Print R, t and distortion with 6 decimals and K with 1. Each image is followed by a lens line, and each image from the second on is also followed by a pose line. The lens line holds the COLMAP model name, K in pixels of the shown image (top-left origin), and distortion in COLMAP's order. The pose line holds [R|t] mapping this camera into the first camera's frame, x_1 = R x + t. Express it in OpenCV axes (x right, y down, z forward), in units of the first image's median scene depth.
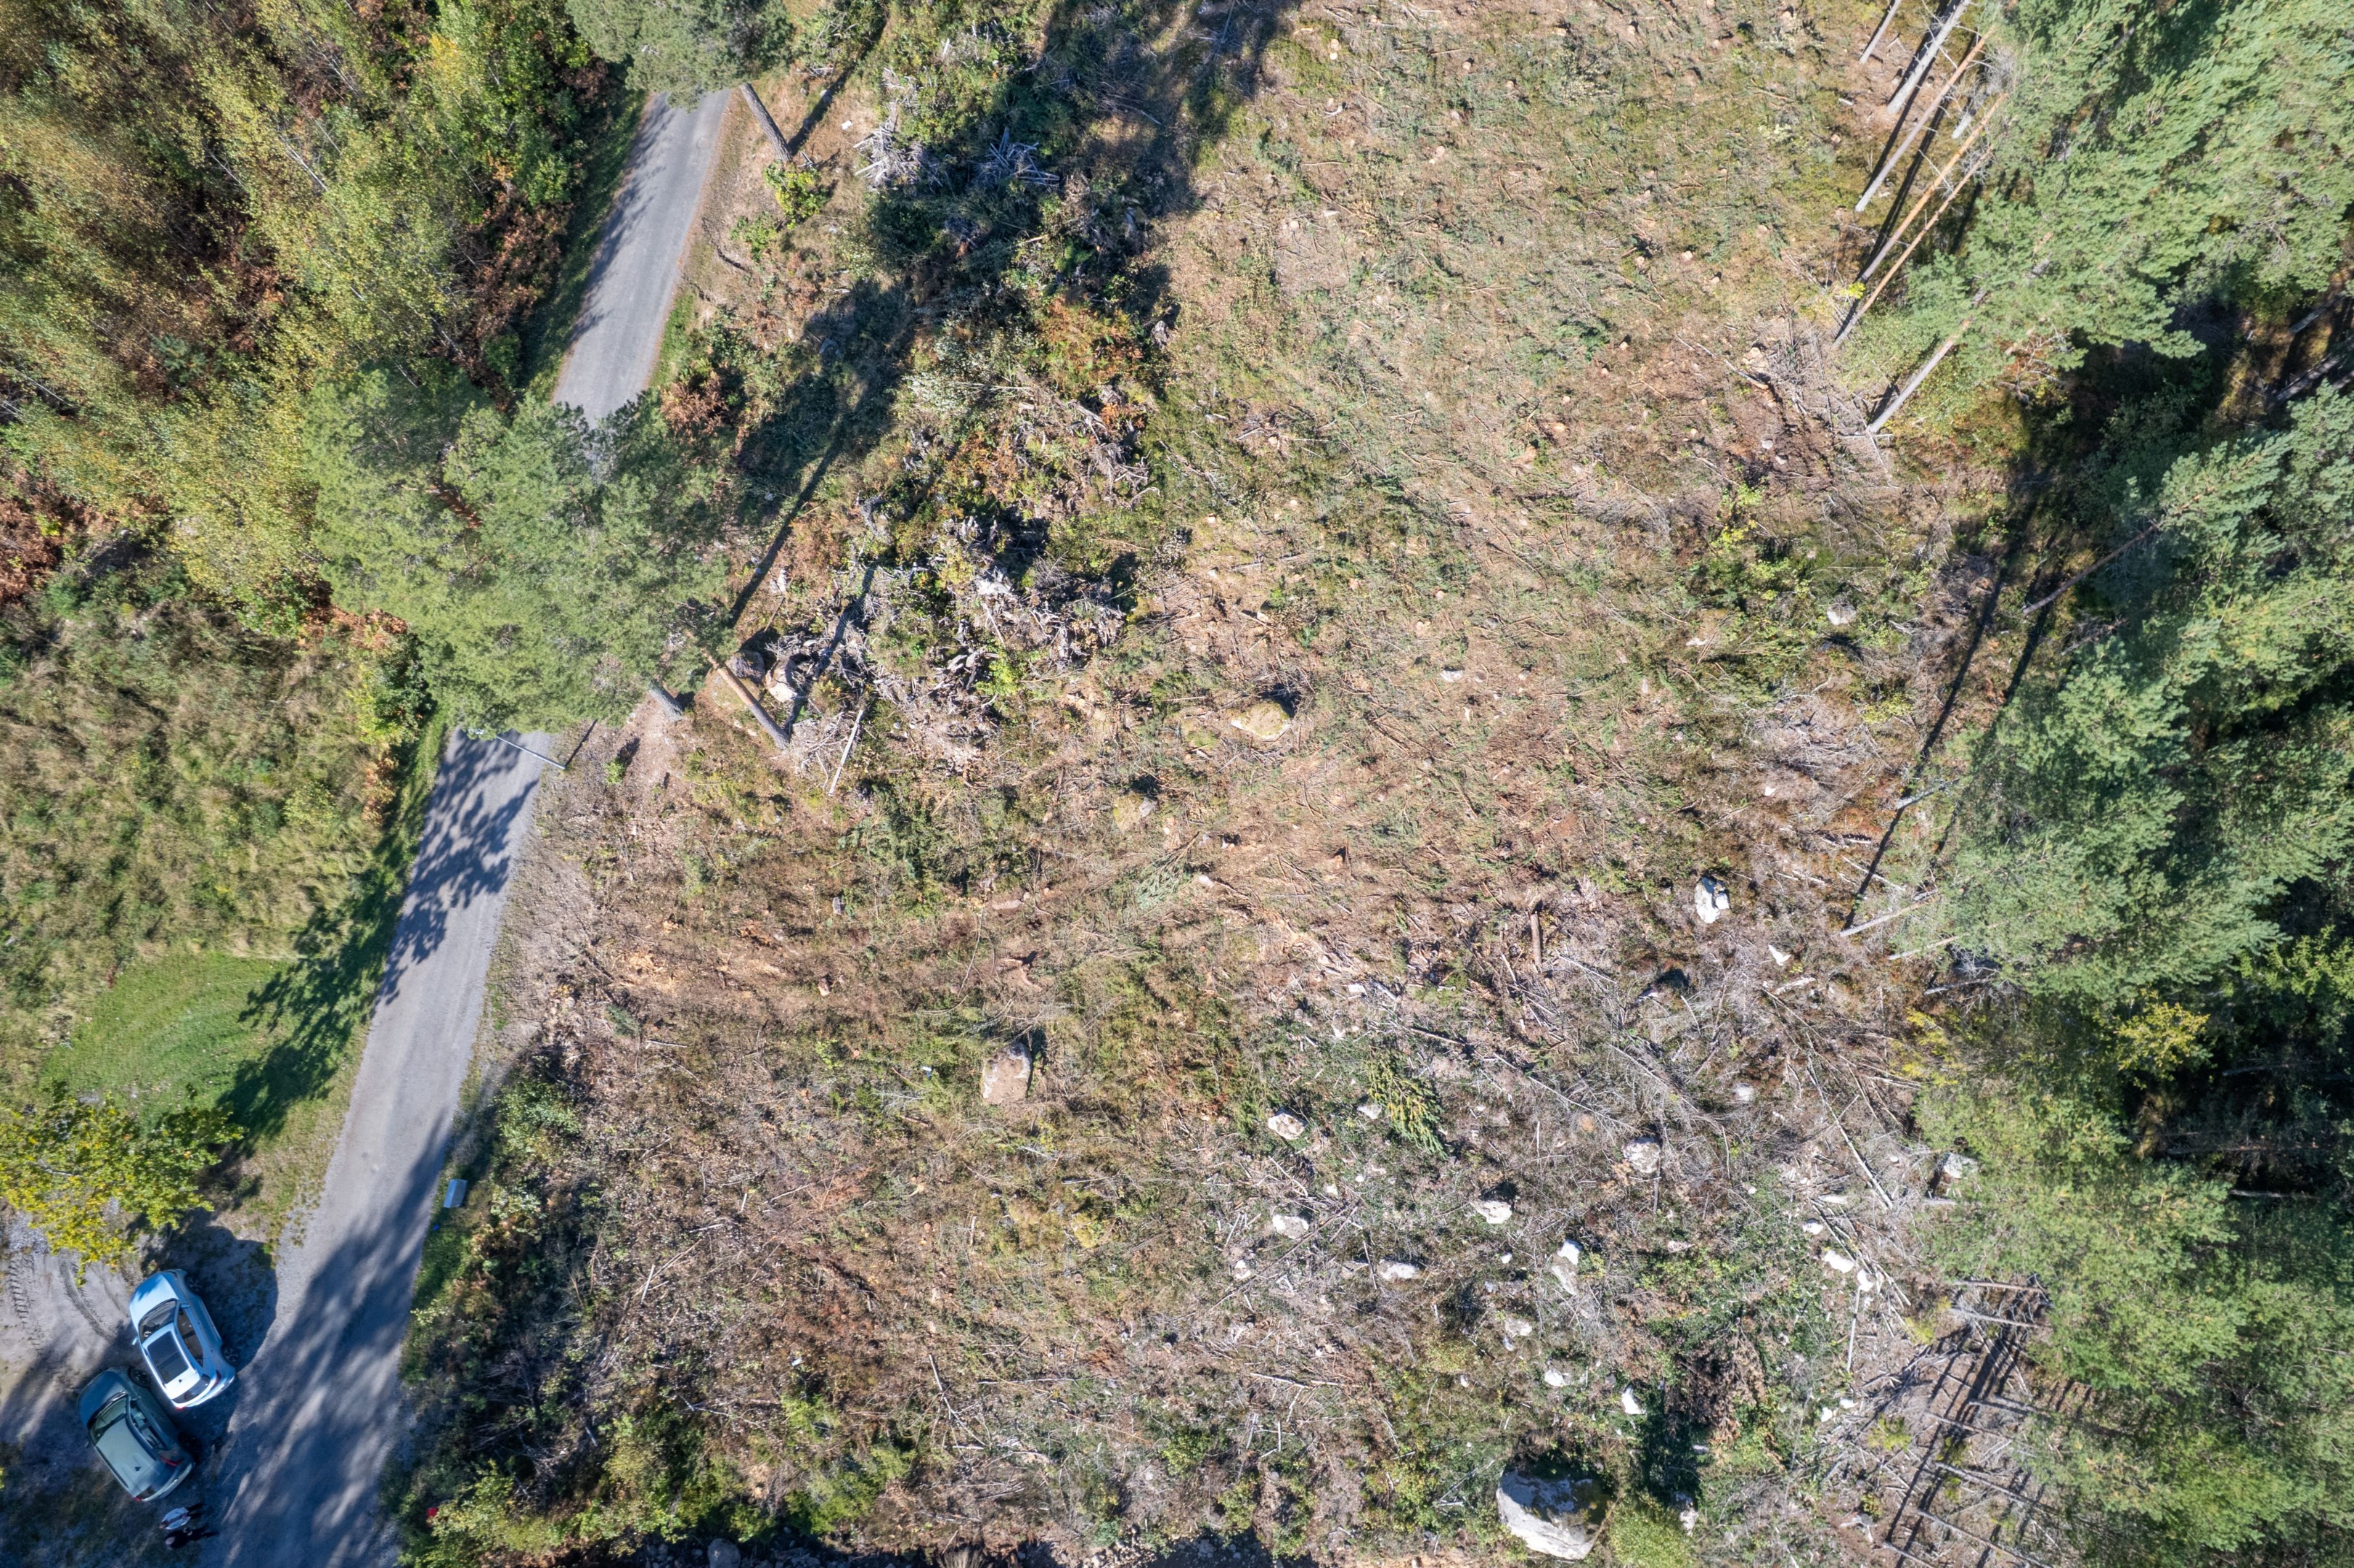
lens RADIAL K [[1498.5, 0, 1170.0], [0, 1498.5, 795.8], [0, 0, 1]] dist [-0.049248, 0.022306]
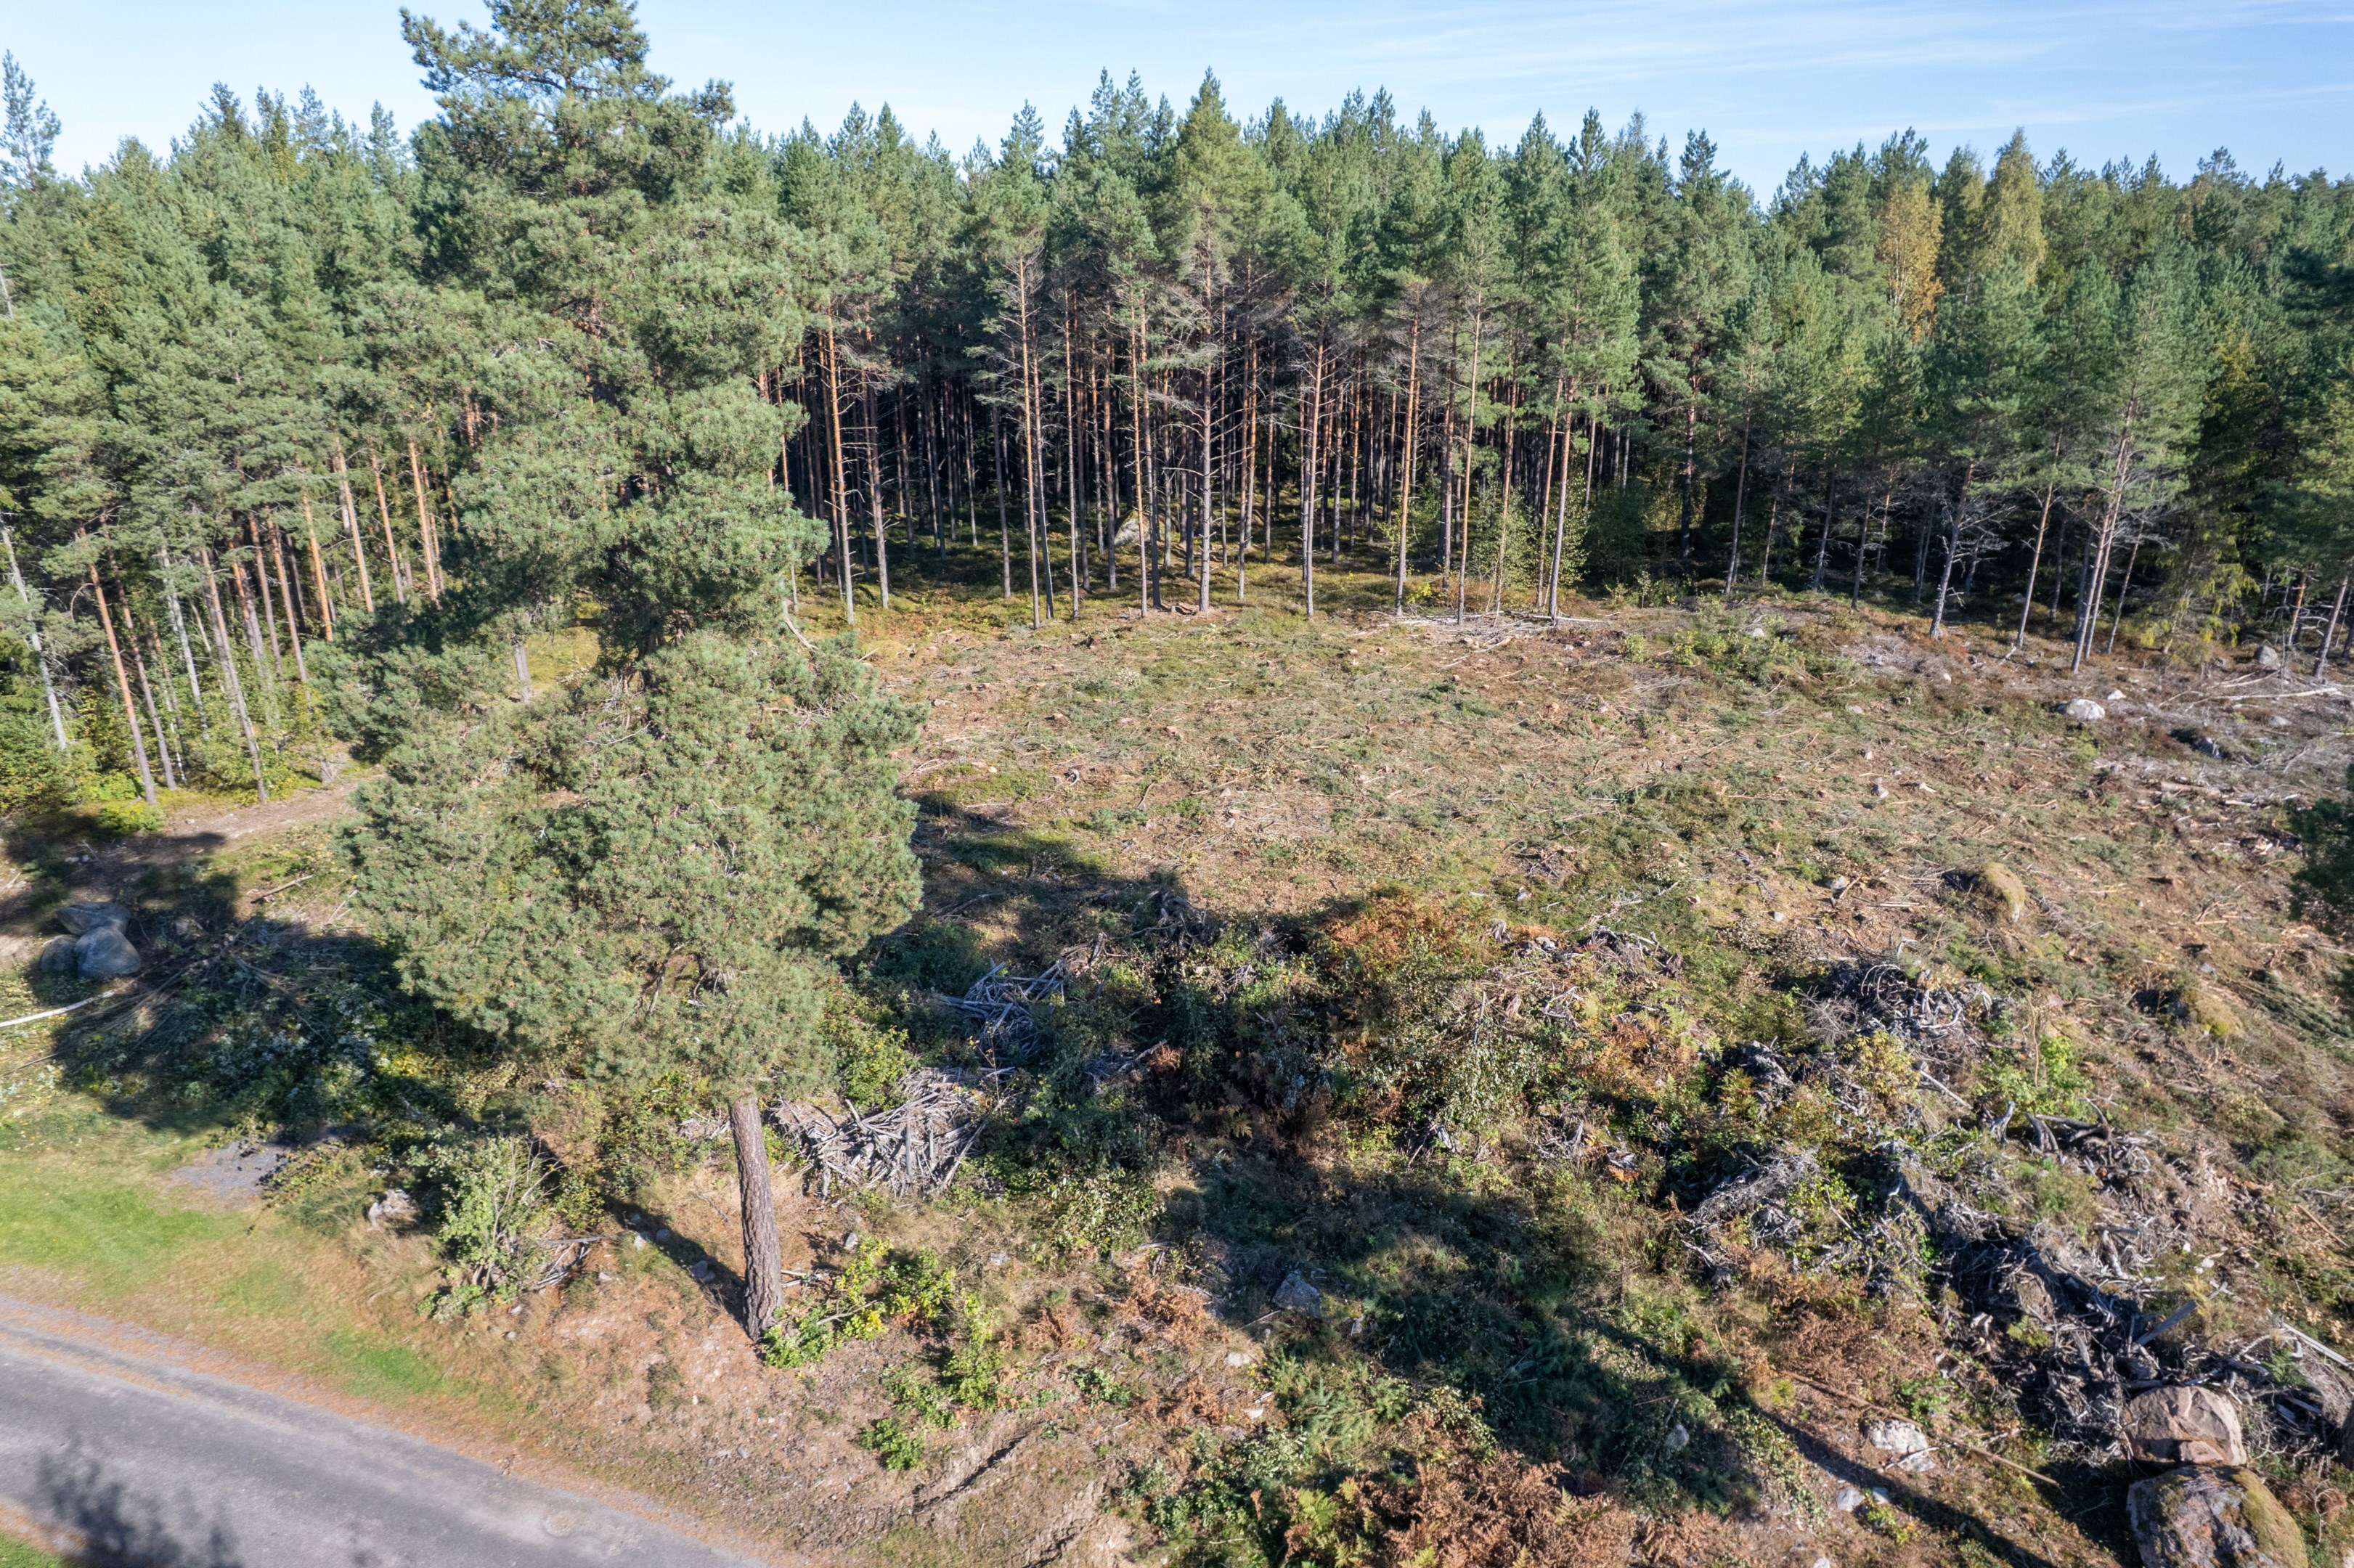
lens RADIAL K [[1498.5, 0, 1176.3], [0, 1498.5, 784.7], [0, 0, 1]] dist [-0.049248, 0.022306]
pose [[0.199353, -0.311795, 0.929001, -0.662760], [0.951268, 0.289177, -0.107077, -0.367571], [-0.235260, 0.905075, 0.354249, 0.793214]]
